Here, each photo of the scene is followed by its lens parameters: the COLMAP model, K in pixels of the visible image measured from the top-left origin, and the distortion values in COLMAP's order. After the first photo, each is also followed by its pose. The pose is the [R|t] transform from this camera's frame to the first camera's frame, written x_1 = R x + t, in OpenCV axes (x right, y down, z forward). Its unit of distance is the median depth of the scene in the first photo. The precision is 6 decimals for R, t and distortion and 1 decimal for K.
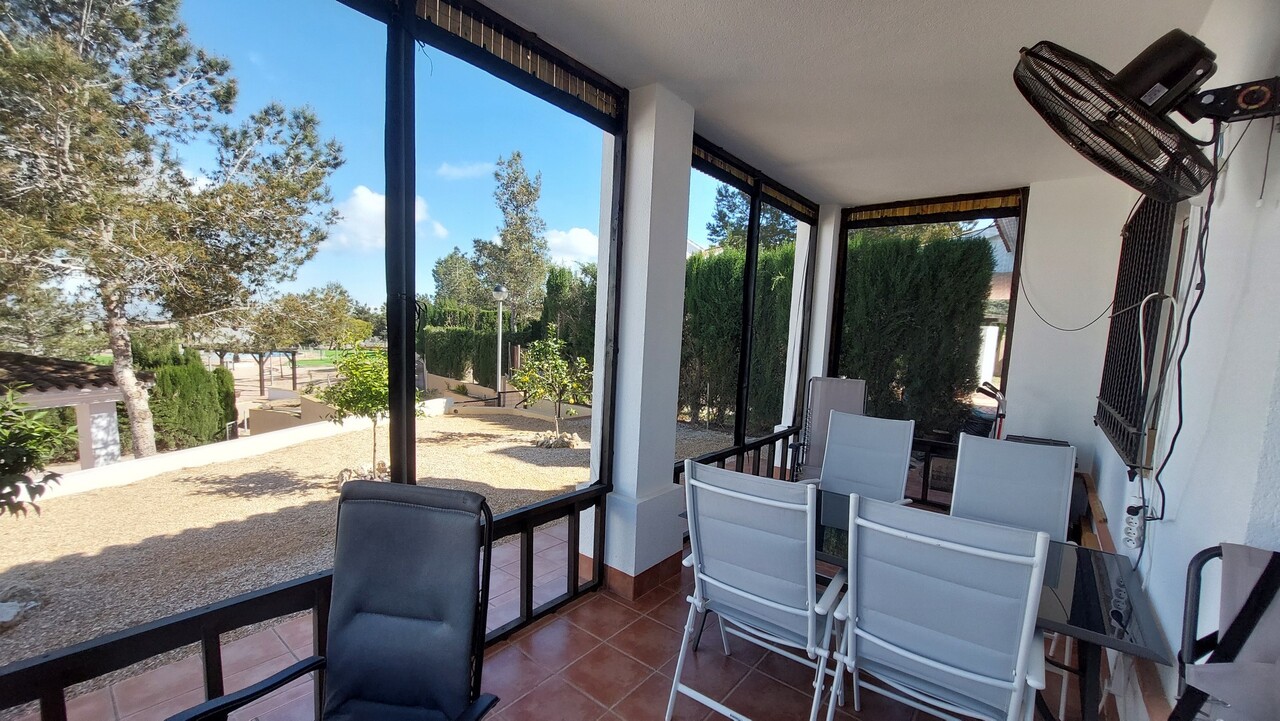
lens RADIAL K [[506.1, 0, 629.6], [0, 506.1, 393.7], [0, 0, 1]] dist [-0.024202, 0.000123]
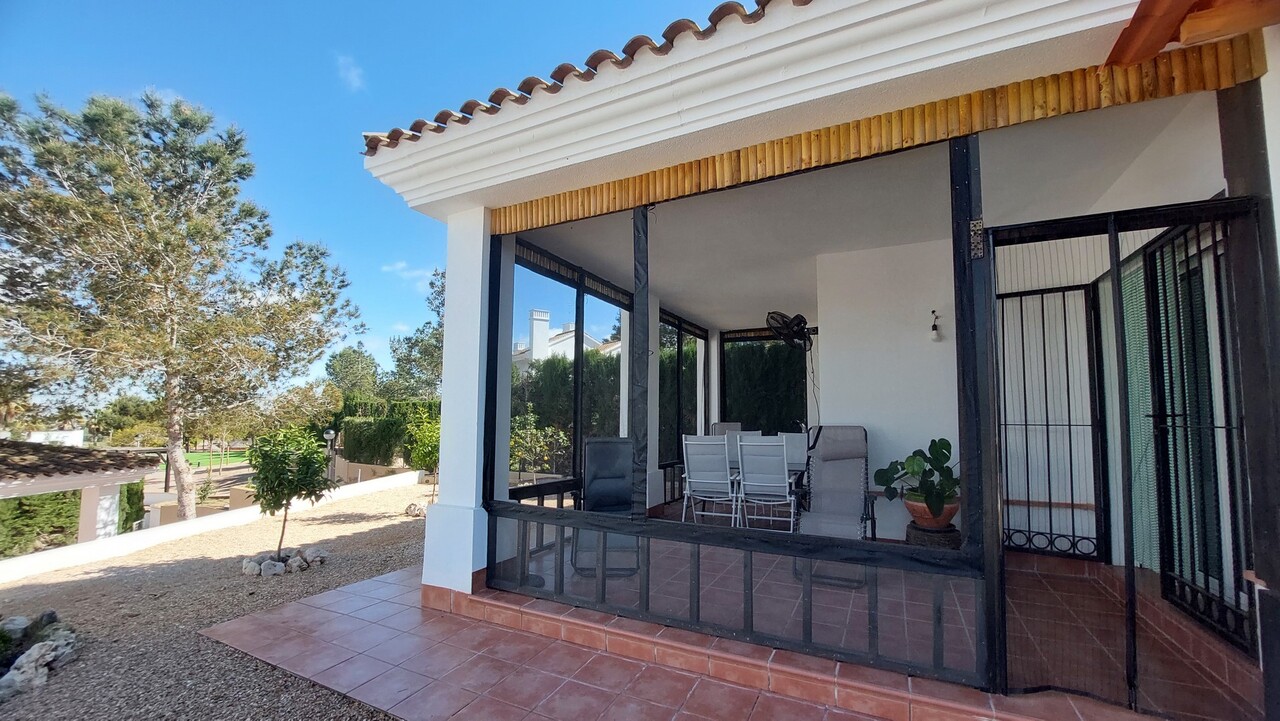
lens RADIAL K [[506.1, 0, 633.5], [0, 506.1, 379.9], [0, 0, 1]] dist [-0.024202, 0.000123]
pose [[0.974390, -0.021753, 0.223809, -0.196266], [0.065733, 0.979389, -0.190987, 0.088940], [-0.215042, 0.200808, 0.955737, -0.430825]]
